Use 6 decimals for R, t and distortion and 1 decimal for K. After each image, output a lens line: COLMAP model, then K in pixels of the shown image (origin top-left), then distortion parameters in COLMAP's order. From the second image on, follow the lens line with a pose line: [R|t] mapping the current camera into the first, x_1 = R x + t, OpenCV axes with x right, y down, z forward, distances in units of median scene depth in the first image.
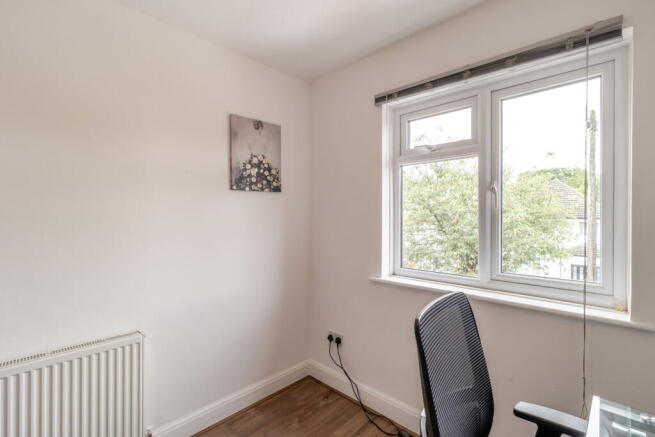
lens RADIAL K [[300.9, 0, 328.1], [0, 300.9, 221.6], [0, 0, 1]] dist [0.001312, 0.000221]
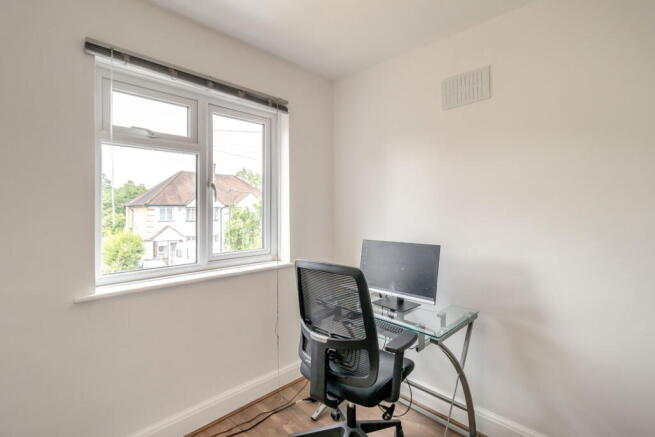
lens RADIAL K [[306.4, 0, 329.4], [0, 306.4, 217.5], [0, 0, 1]] dist [0.000747, -0.000303]
pose [[0.017592, -0.023780, 0.999562, -0.649912], [0.029404, 0.999297, 0.023256, 0.004242], [-0.999413, 0.028982, 0.018279, 0.495389]]
